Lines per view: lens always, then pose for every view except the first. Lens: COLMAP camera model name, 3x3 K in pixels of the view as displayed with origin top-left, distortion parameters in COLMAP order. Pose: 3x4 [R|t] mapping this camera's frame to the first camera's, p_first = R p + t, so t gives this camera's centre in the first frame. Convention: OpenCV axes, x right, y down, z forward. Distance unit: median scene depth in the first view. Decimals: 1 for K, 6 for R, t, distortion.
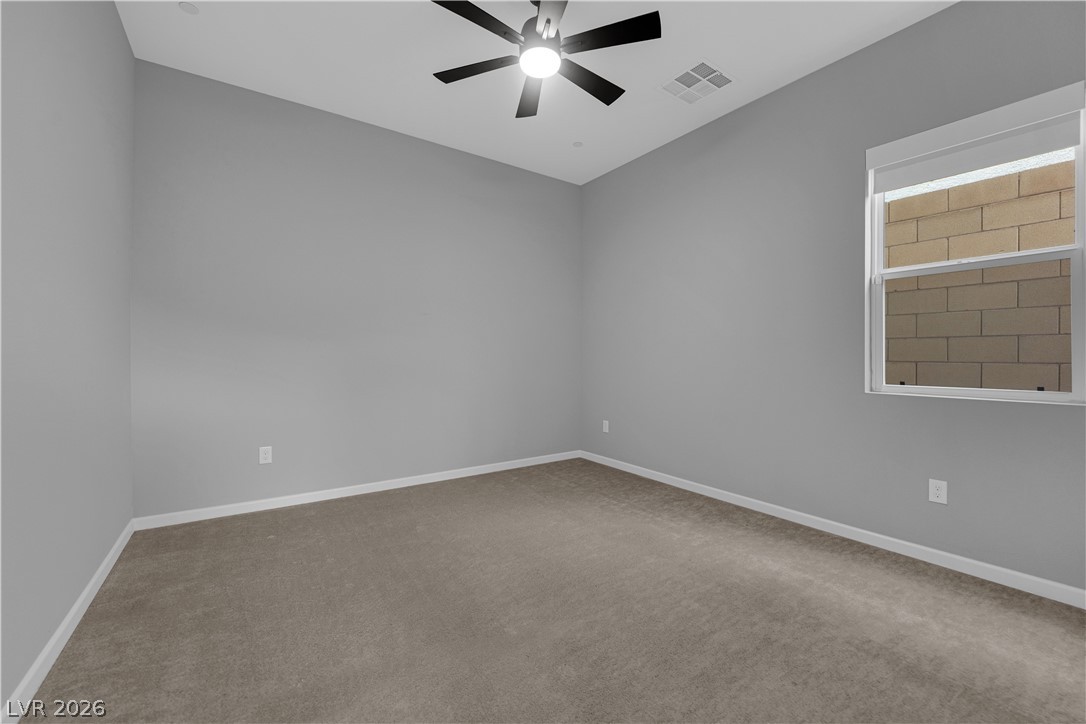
lens RADIAL K [[415.9, 0, 544.7], [0, 415.9, 344.2], [0, 0, 1]] dist [-0.000188, -0.000115]
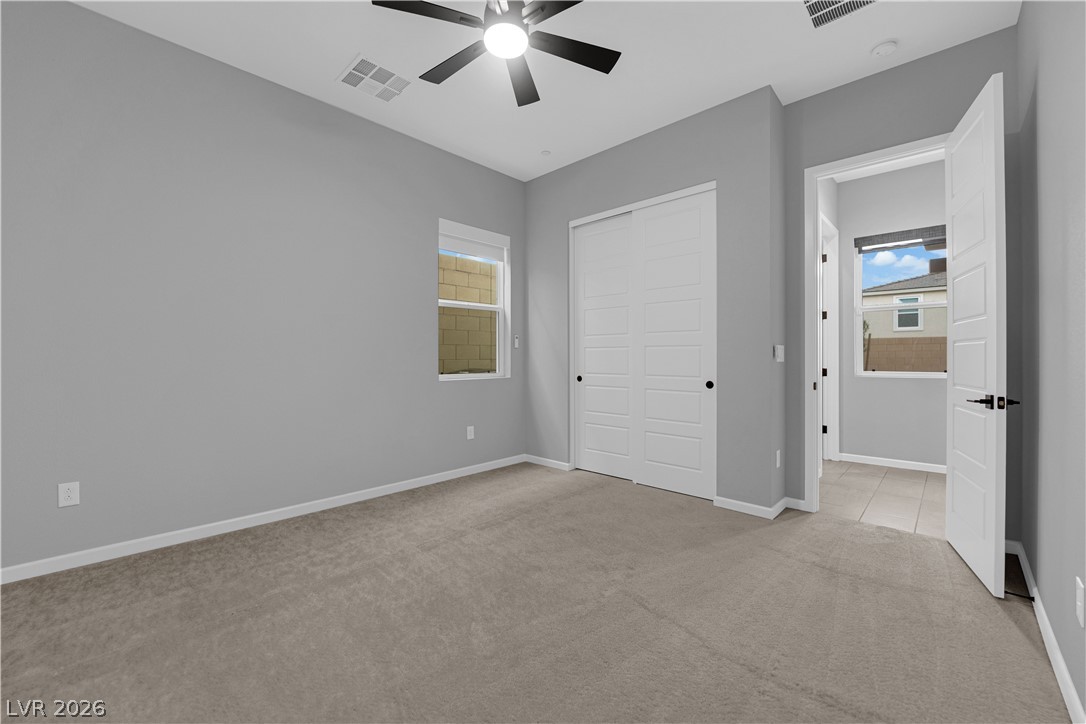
lens RADIAL K [[433.4, 0, 545.6], [0, 433.4, 358.0], [0, 0, 1]] dist [-0.014745, -0.000219]
pose [[-0.189081, 0.002375, 0.981959, -0.725590], [-0.026583, 0.999618, -0.007537, 0.036571], [-0.981602, -0.027528, -0.188946, 0.838422]]
